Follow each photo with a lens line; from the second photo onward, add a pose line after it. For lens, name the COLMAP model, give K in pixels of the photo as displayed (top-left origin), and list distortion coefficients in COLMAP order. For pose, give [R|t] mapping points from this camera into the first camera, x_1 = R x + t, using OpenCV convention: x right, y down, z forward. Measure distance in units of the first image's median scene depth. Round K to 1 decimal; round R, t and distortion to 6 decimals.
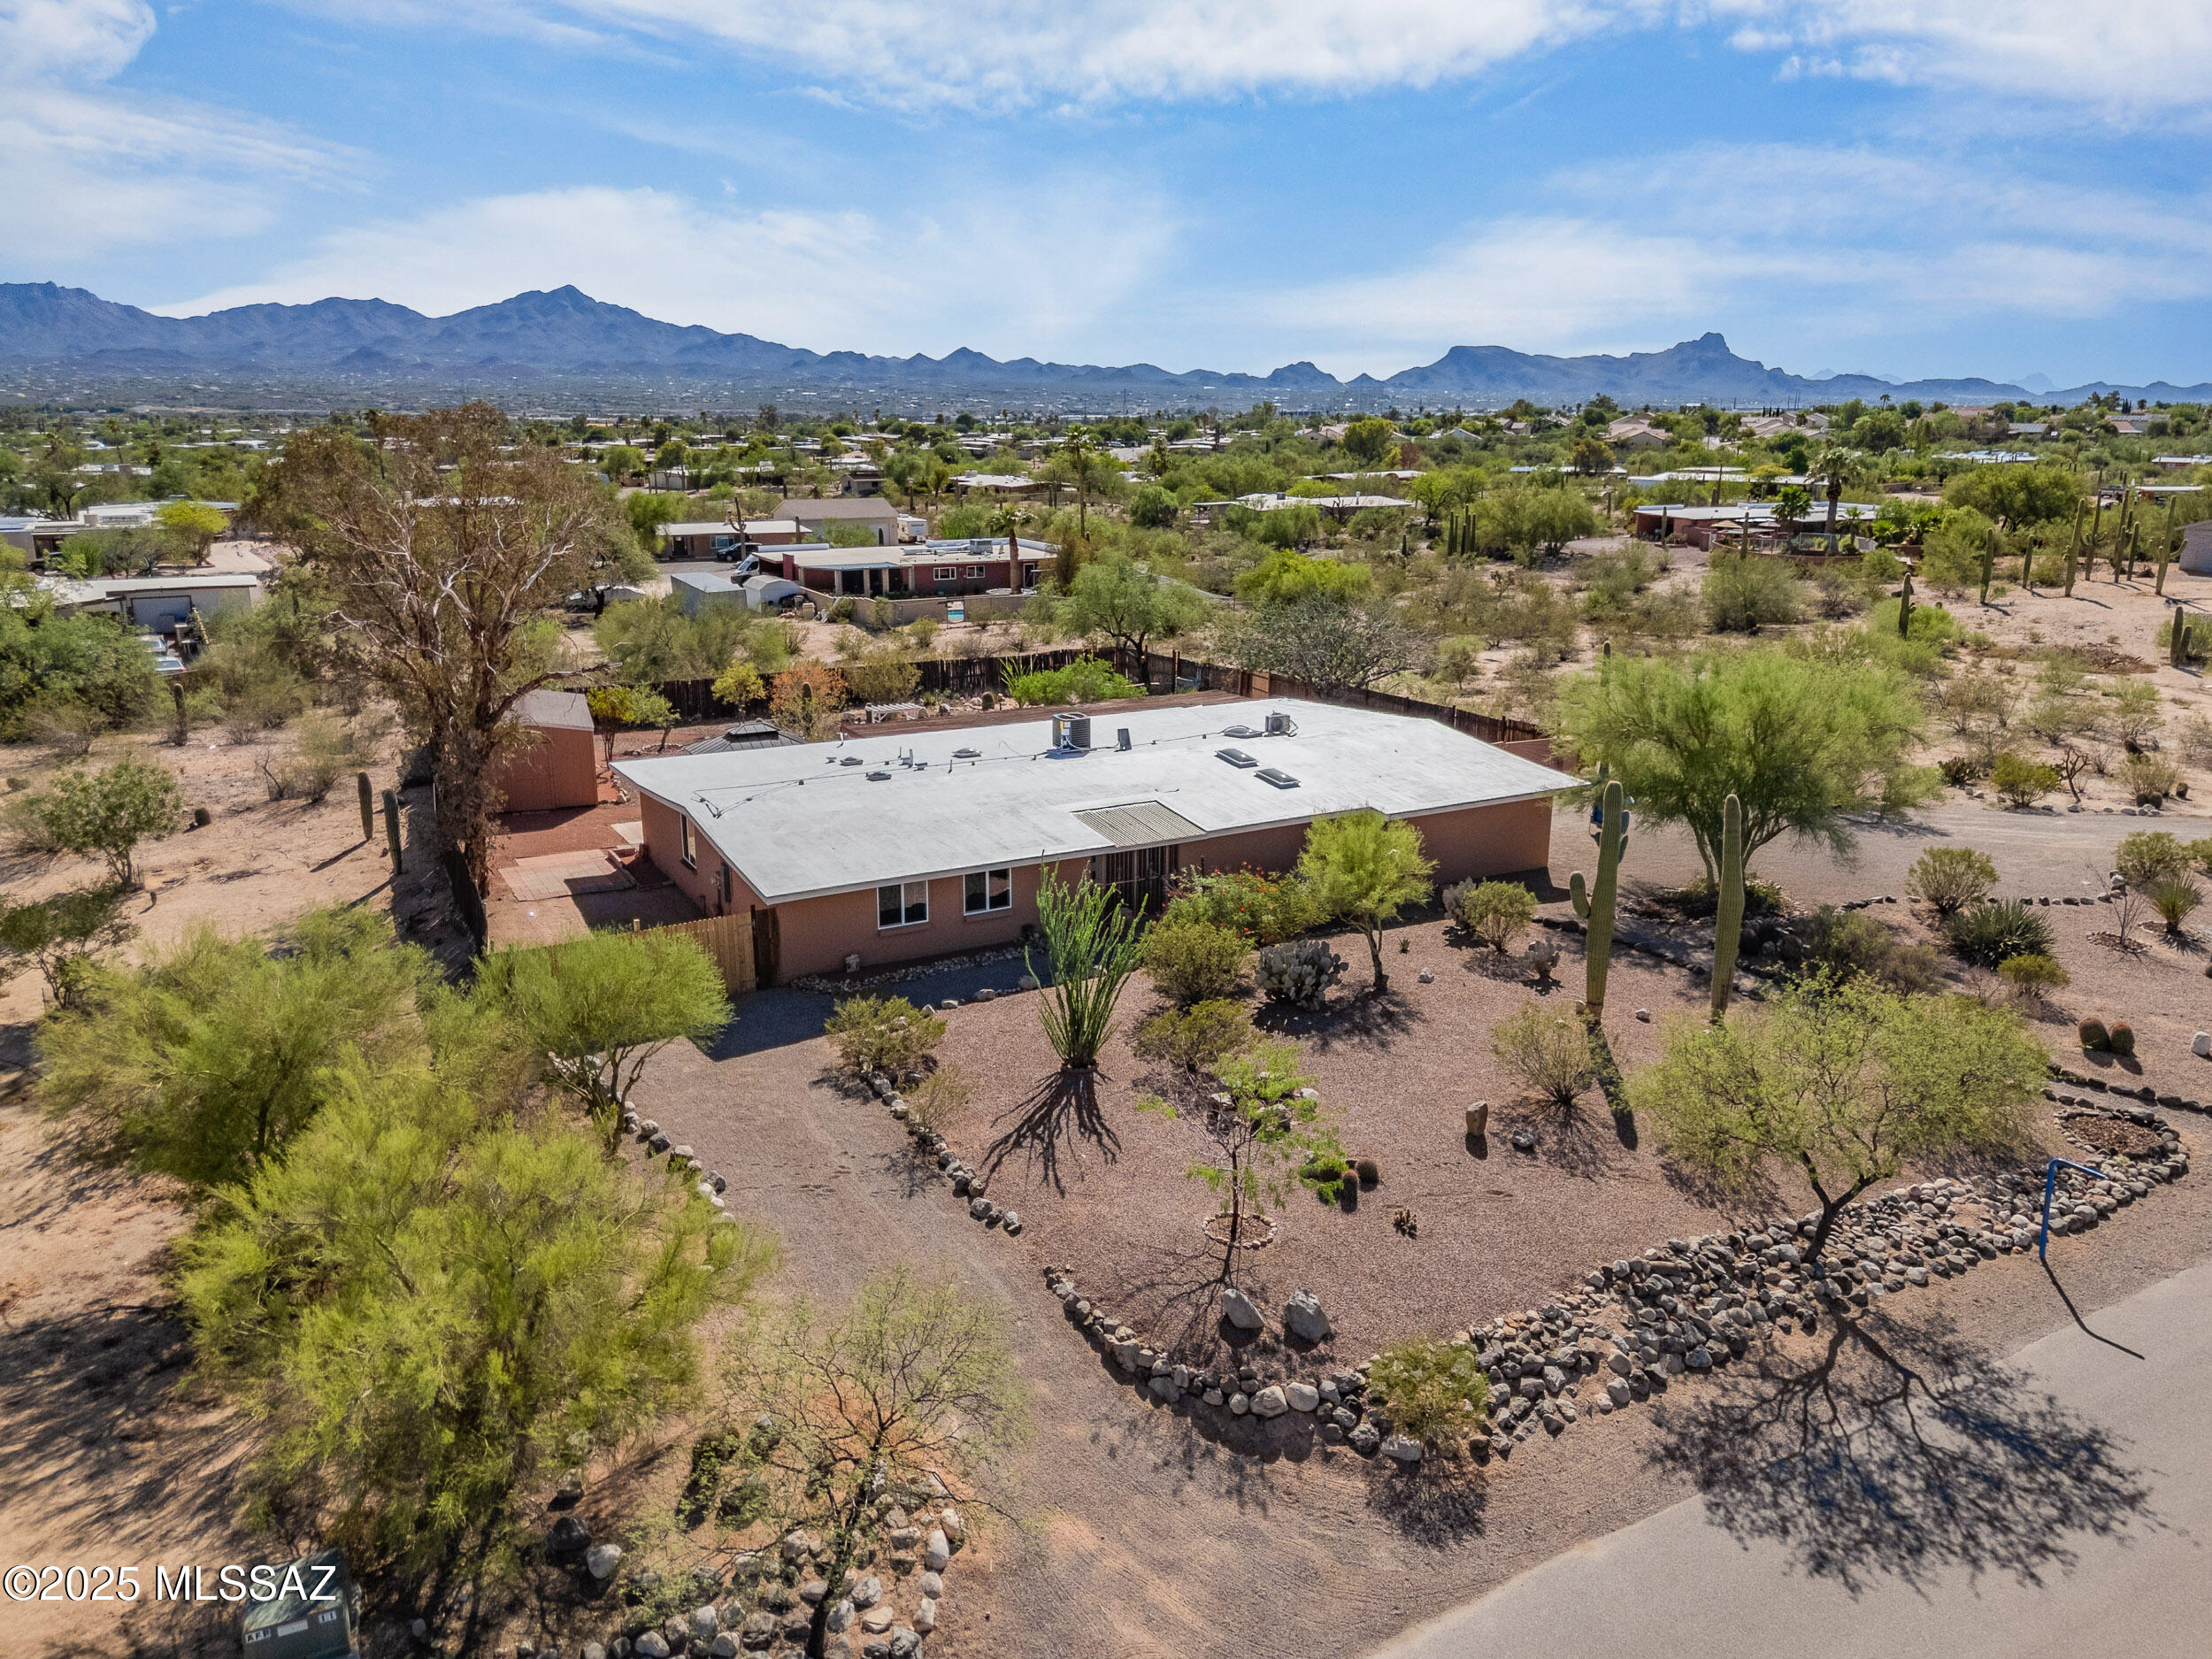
lens RADIAL K [[1679.3, 0, 1106.0], [0, 1679.3, 829.5], [0, 0, 1]] dist [0.055659, -0.040903]
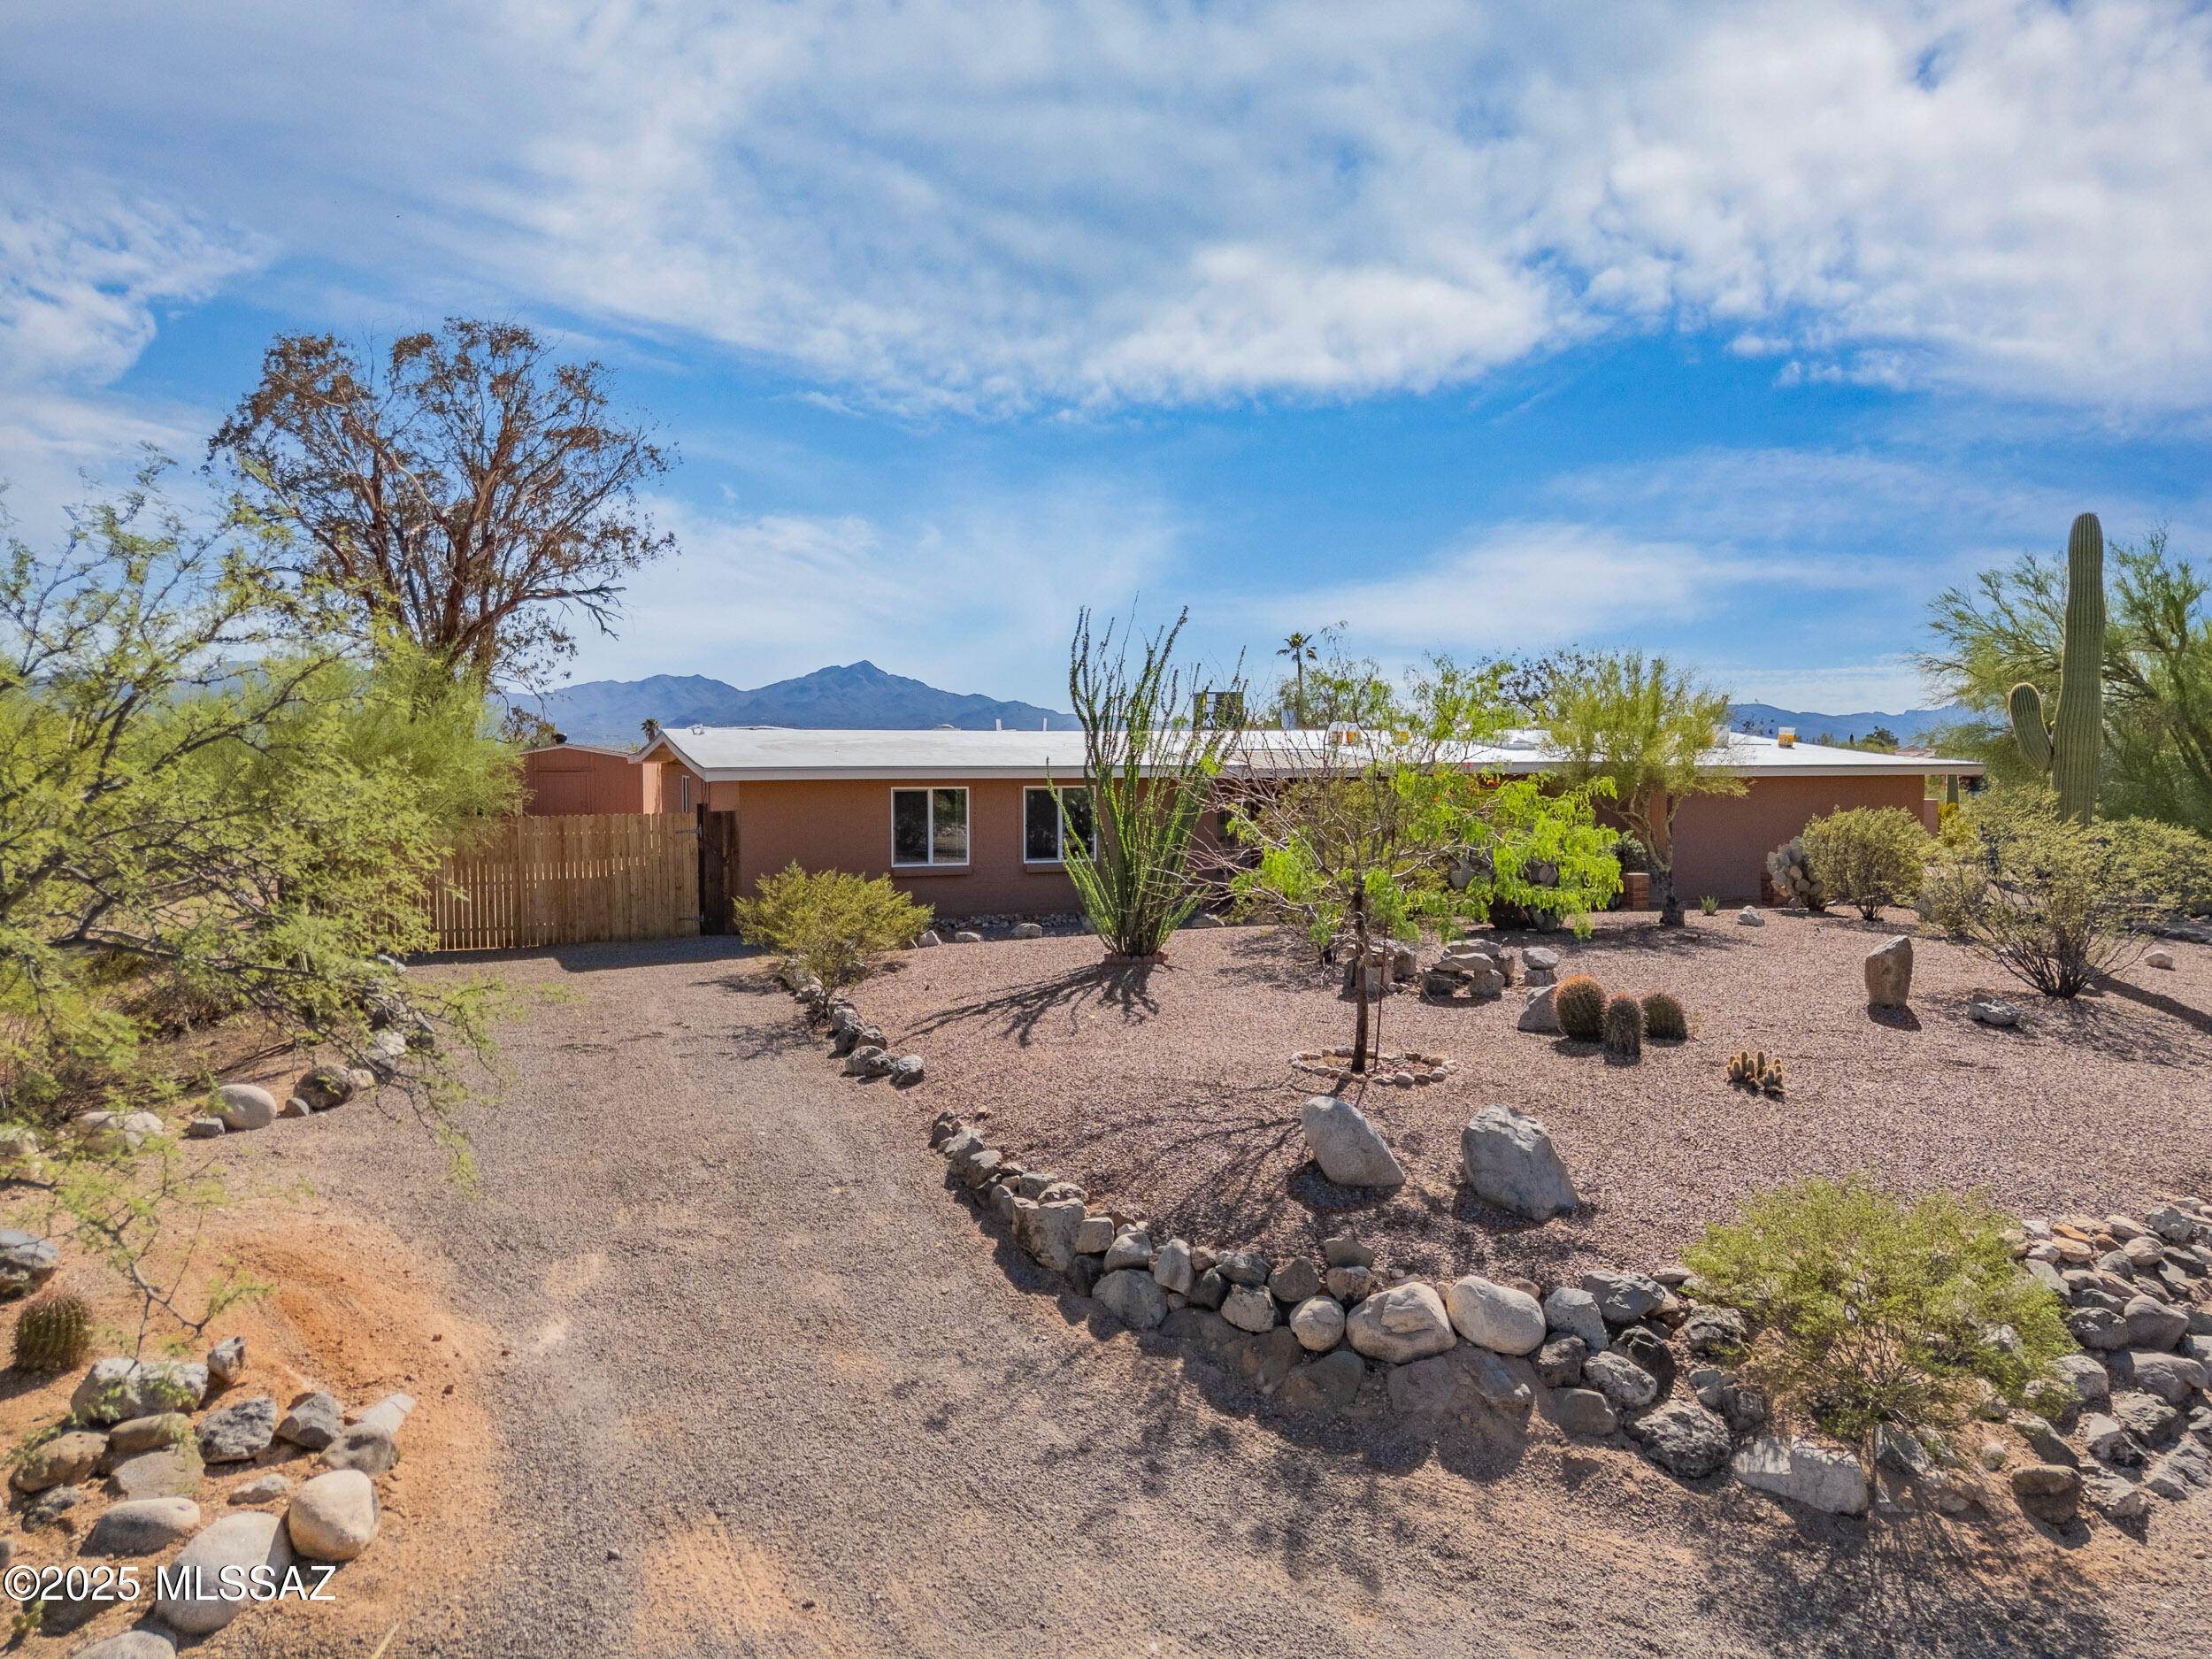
lens RADIAL K [[1679.3, 0, 1106.0], [0, 1679.3, 829.5], [0, 0, 1]] dist [0.055659, -0.040903]
pose [[0.989204, 0.011448, -0.146095, 0.084597], [-0.040784, 0.979064, -0.199427, 0.306905], [0.140753, 0.203233, 0.968961, 0.615909]]
